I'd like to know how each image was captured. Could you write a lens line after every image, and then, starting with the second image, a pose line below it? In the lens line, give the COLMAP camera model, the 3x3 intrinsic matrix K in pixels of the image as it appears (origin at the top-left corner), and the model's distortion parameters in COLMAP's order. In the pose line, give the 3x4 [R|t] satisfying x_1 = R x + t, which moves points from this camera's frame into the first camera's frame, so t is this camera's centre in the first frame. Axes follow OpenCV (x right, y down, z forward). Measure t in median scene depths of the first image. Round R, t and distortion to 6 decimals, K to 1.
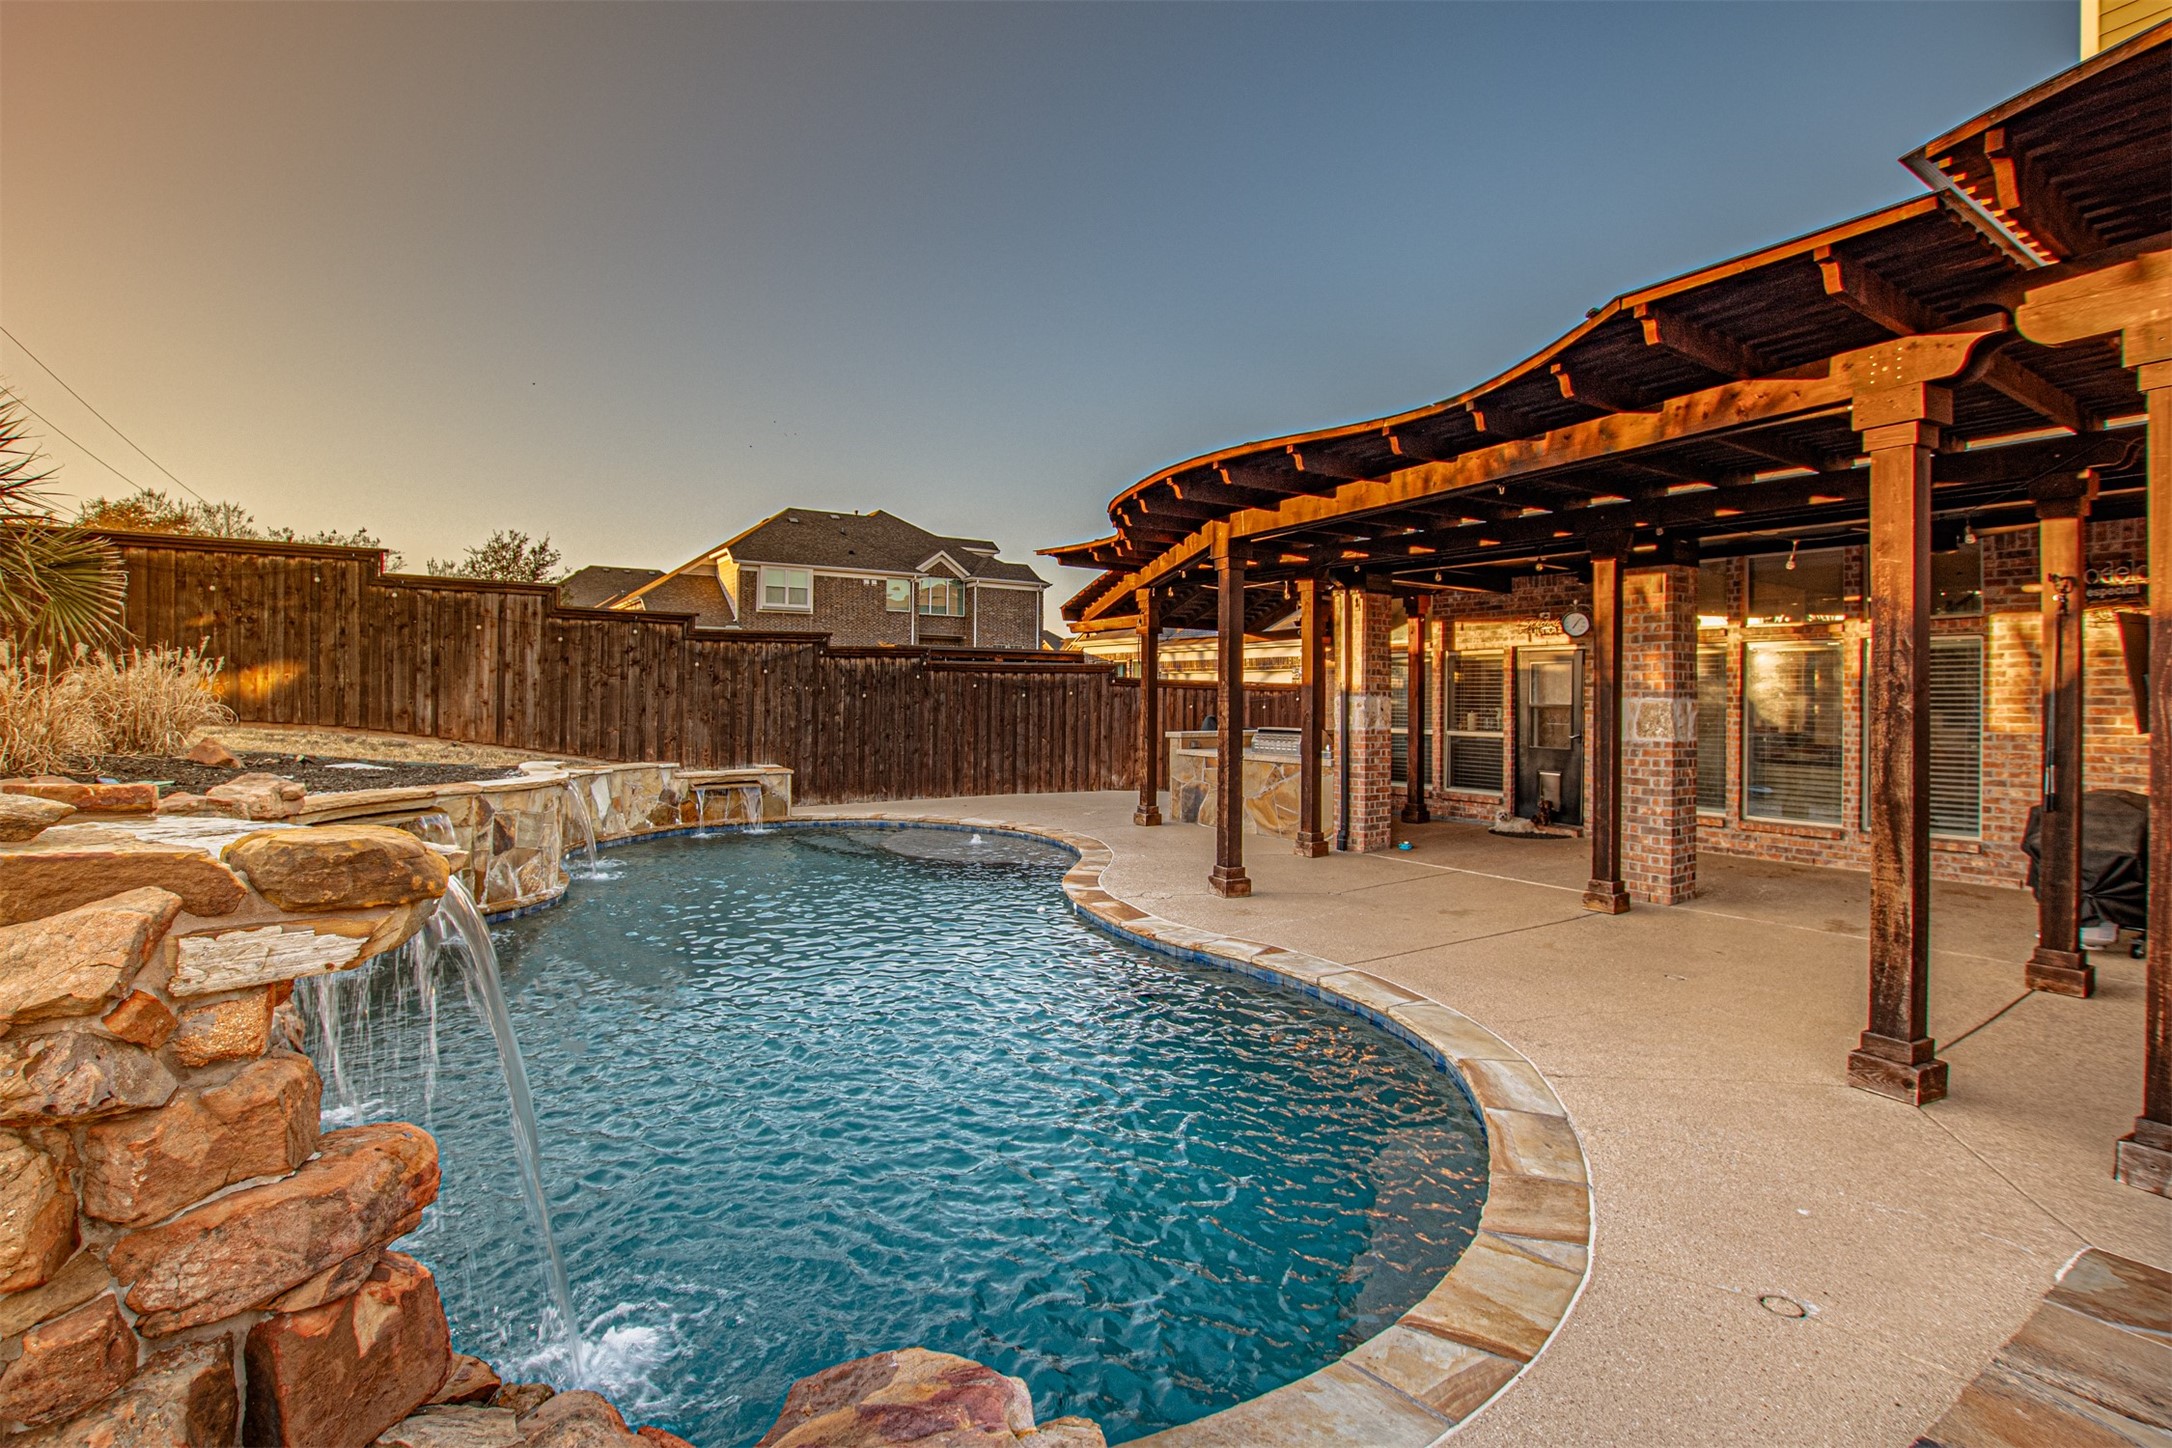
lens RADIAL K [[990.7, 0, 1105.2], [0, 990.7, 693.5], [0, 0, 1]] dist [-0.041145, 0.007654]
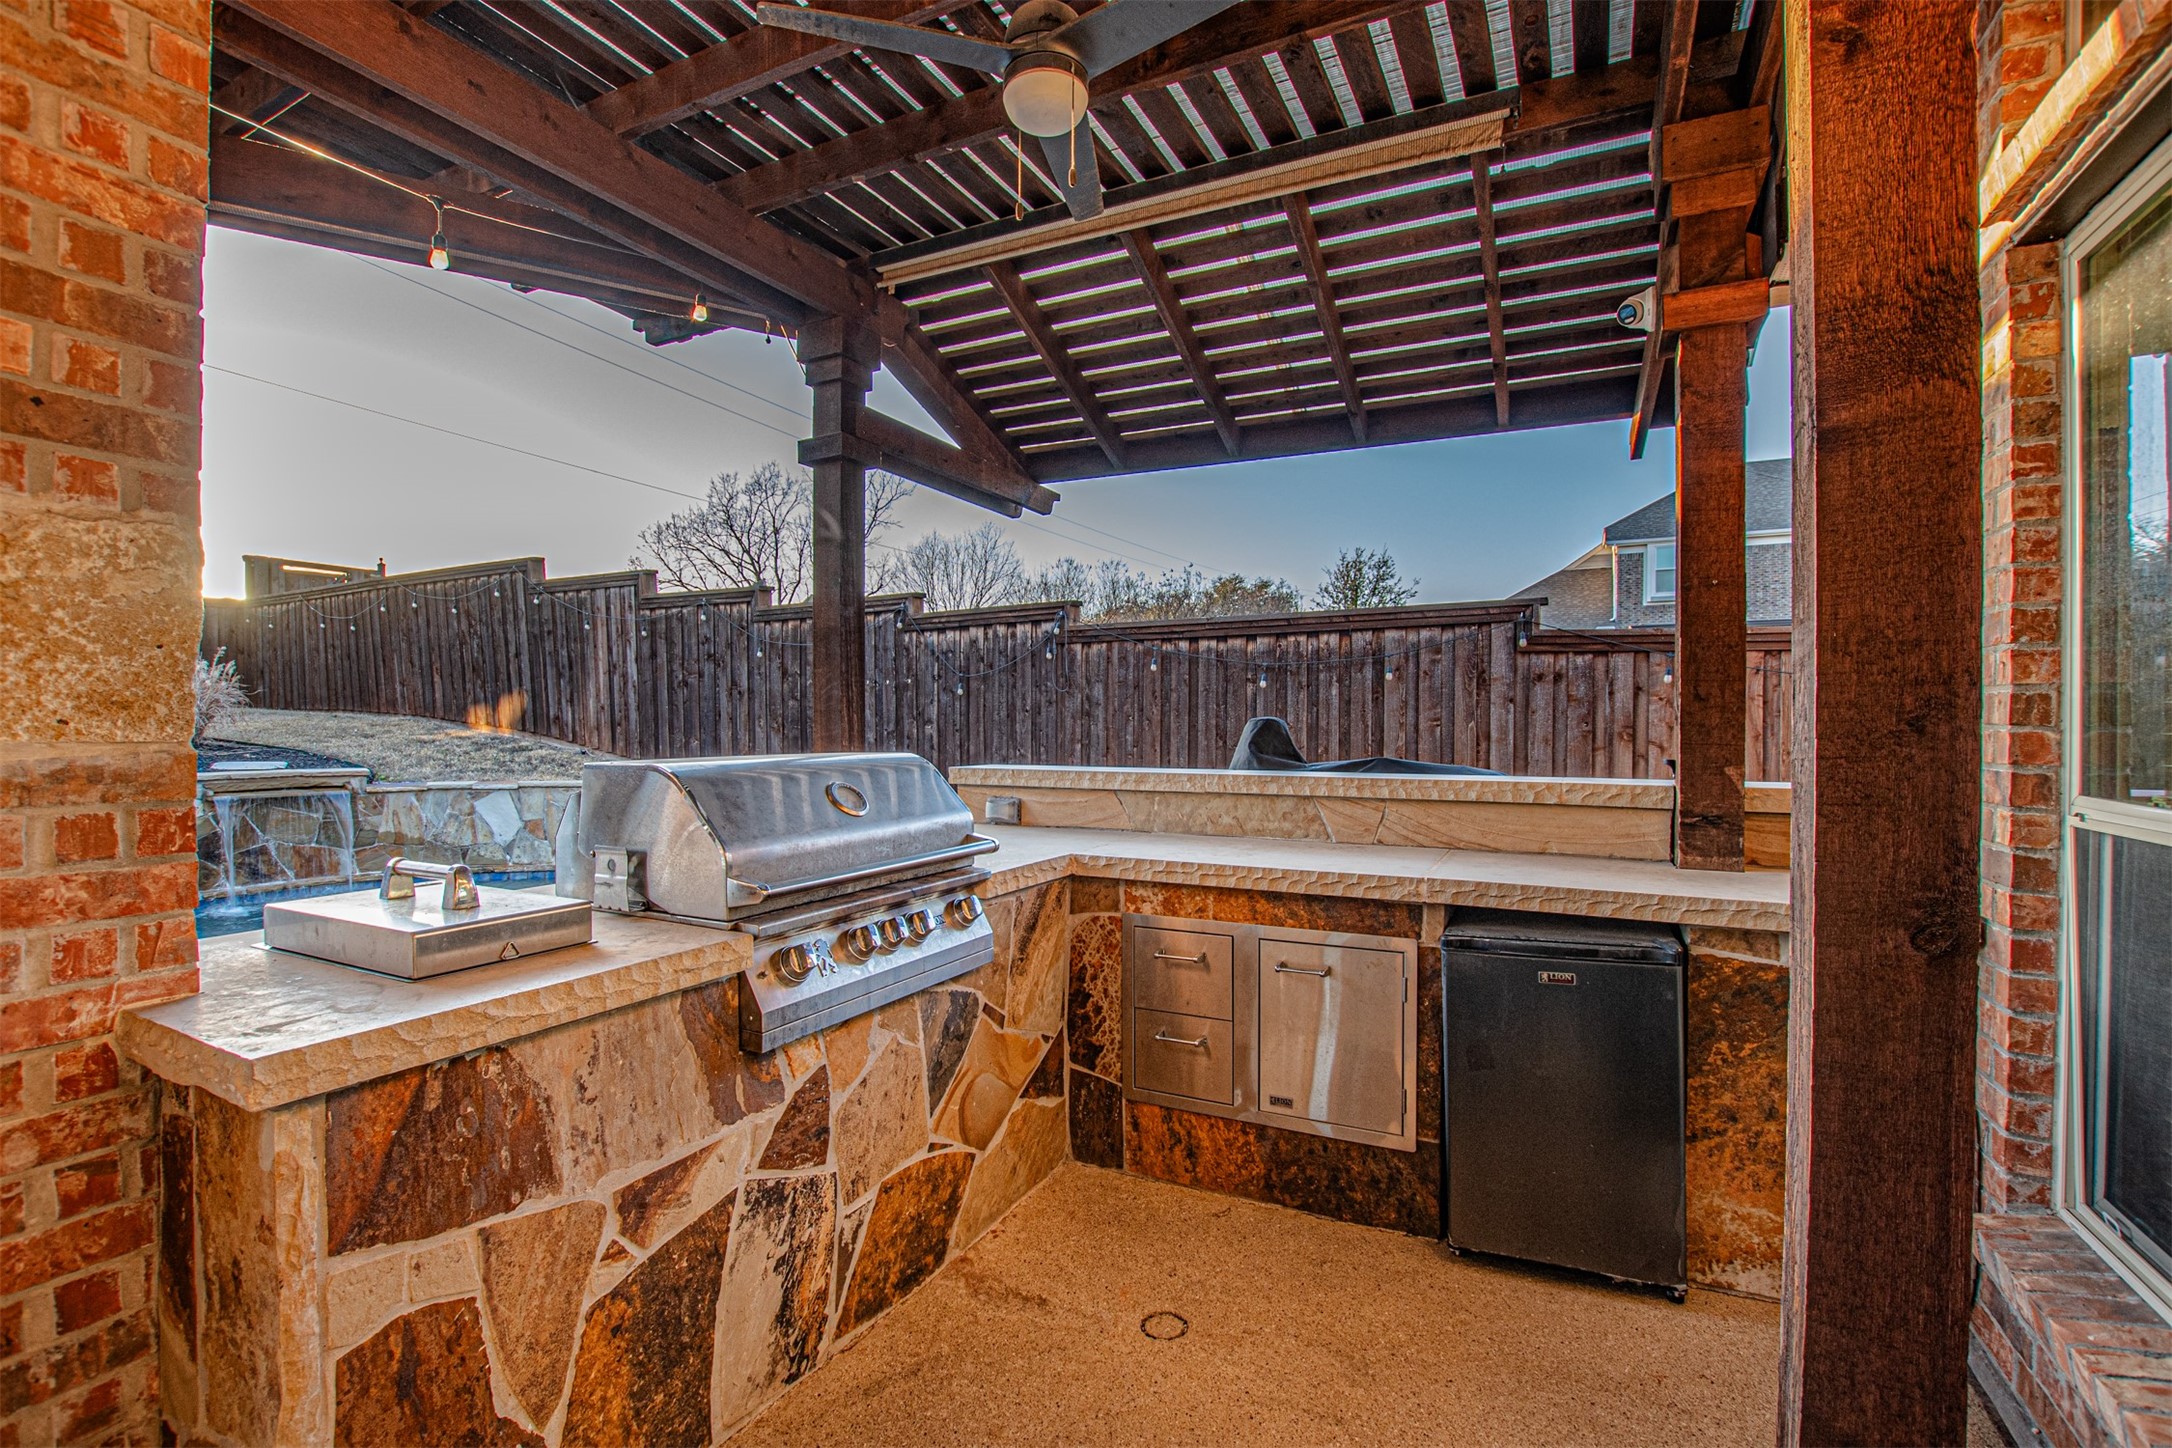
lens RADIAL K [[990.7, 0, 1089.5], [0, 990.7, 732.5], [0, 0, 1]] dist [-0.041145, 0.007654]
pose [[0.465673, 0.000946, -0.884956, 0.435681], [0.005938, 0.999974, 0.004193, 0.033869], [0.884937, -0.007208, 0.465655, 1.049556]]
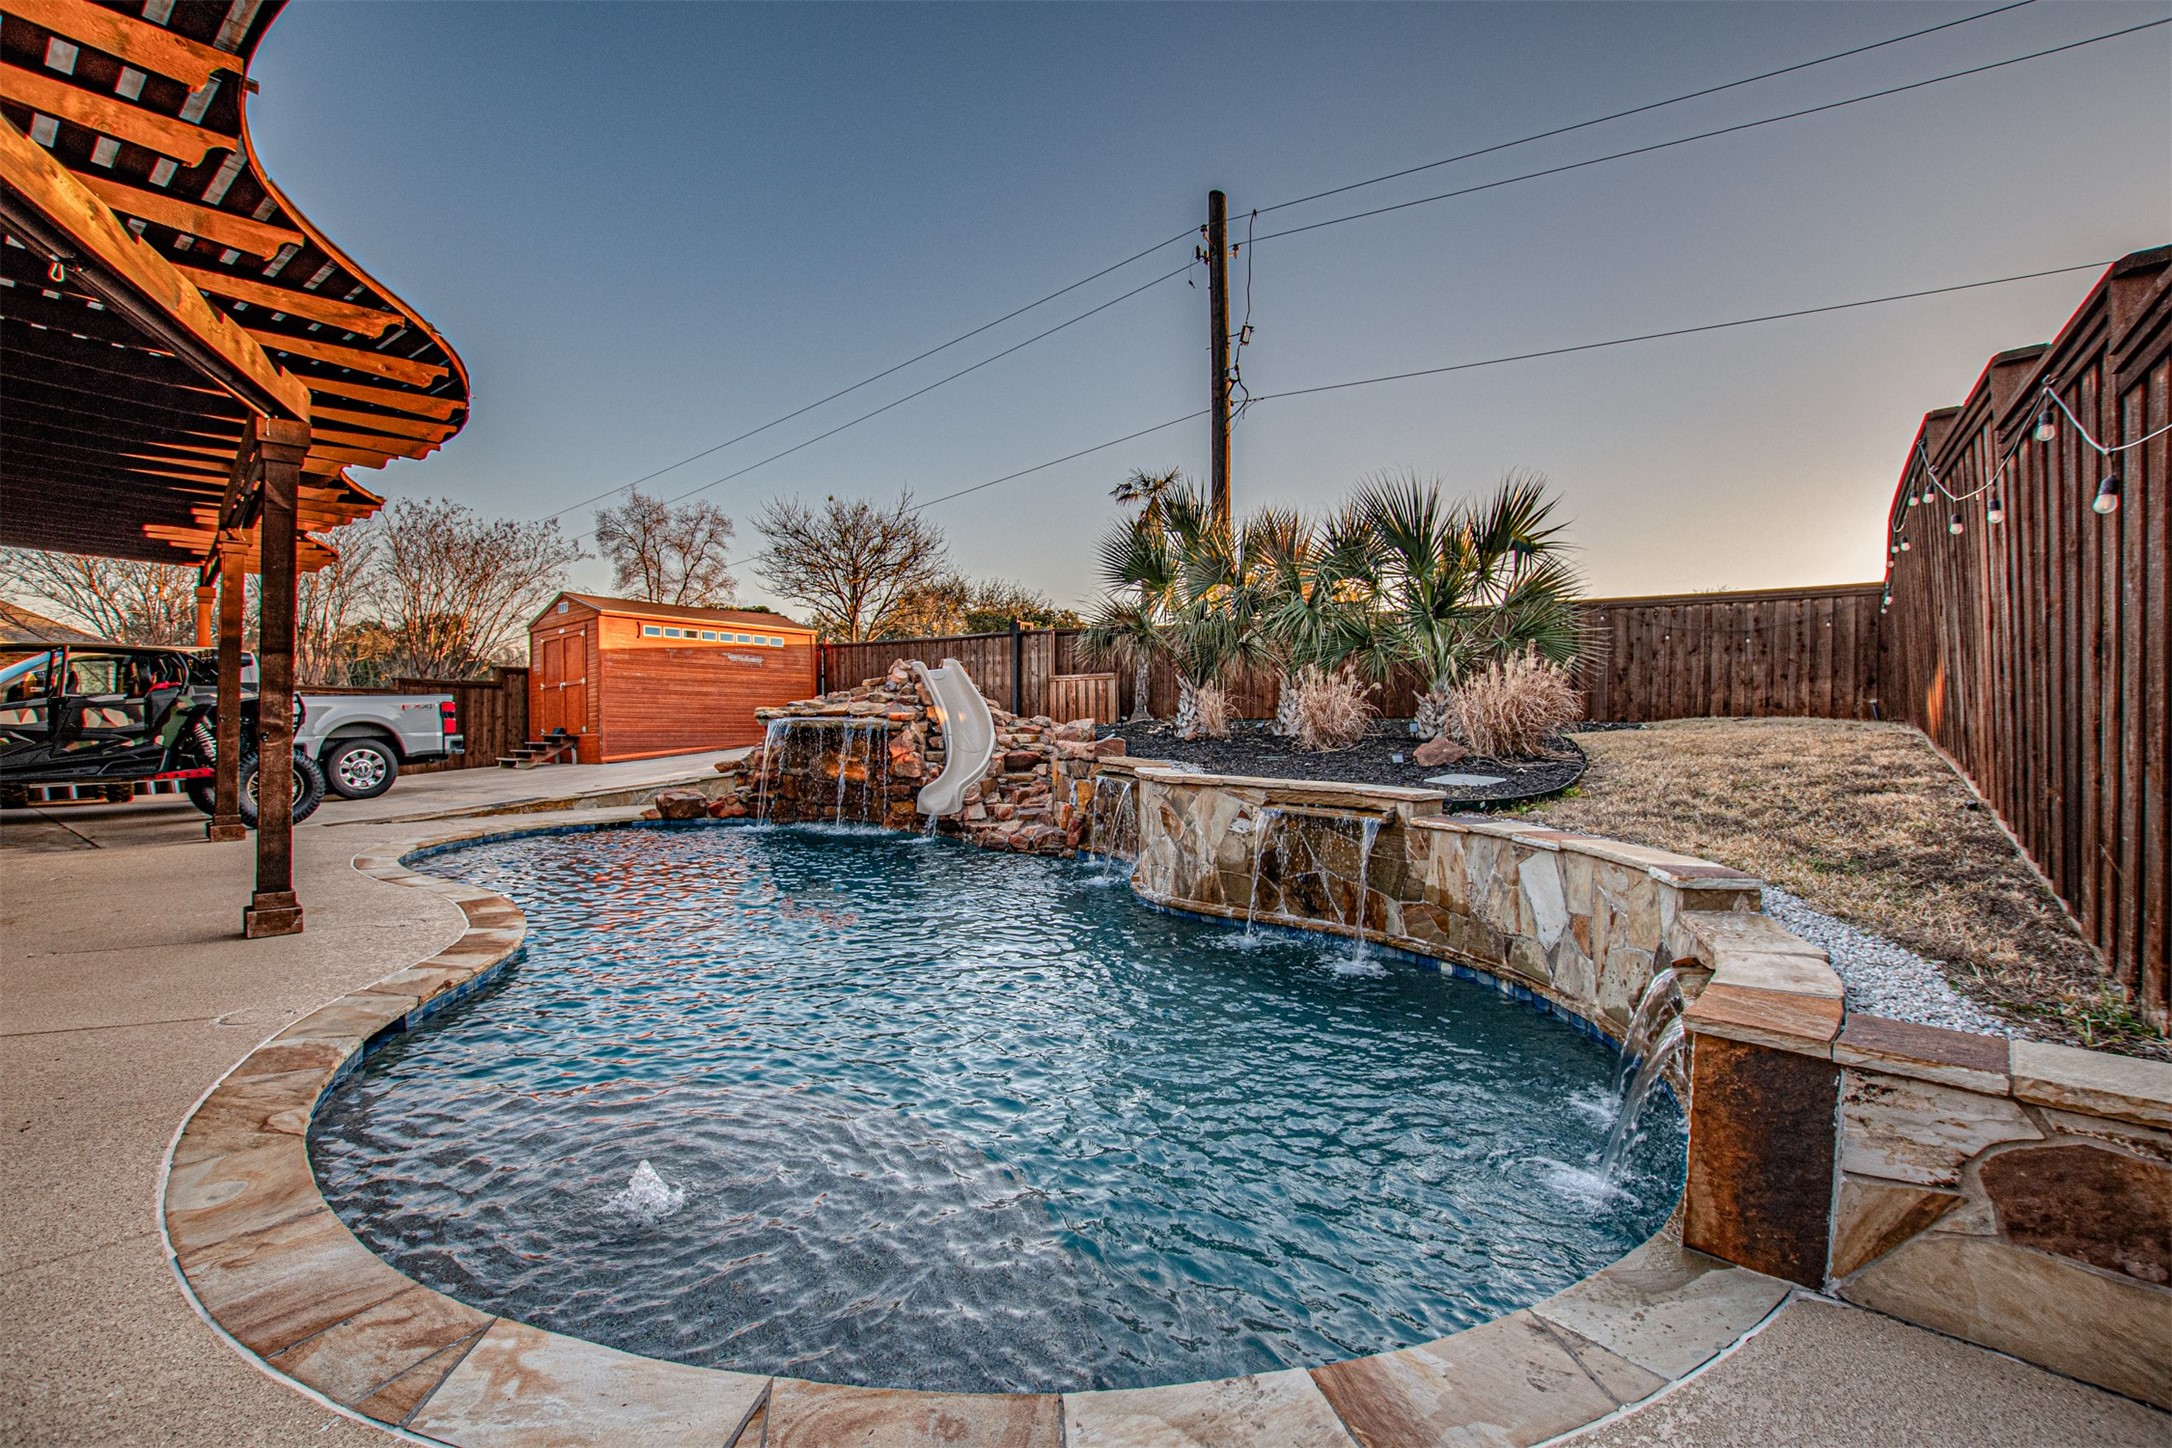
lens RADIAL K [[990.7, 0, 1070.1], [0, 990.7, 715.9], [0, 0, 1]] dist [-0.041145, 0.007654]
pose [[-0.967856, -0.034810, -0.249084, -0.180969], [-0.033500, 0.999394, -0.009499, 0.032150], [0.249264, -0.000849, -0.968435, 1.378956]]
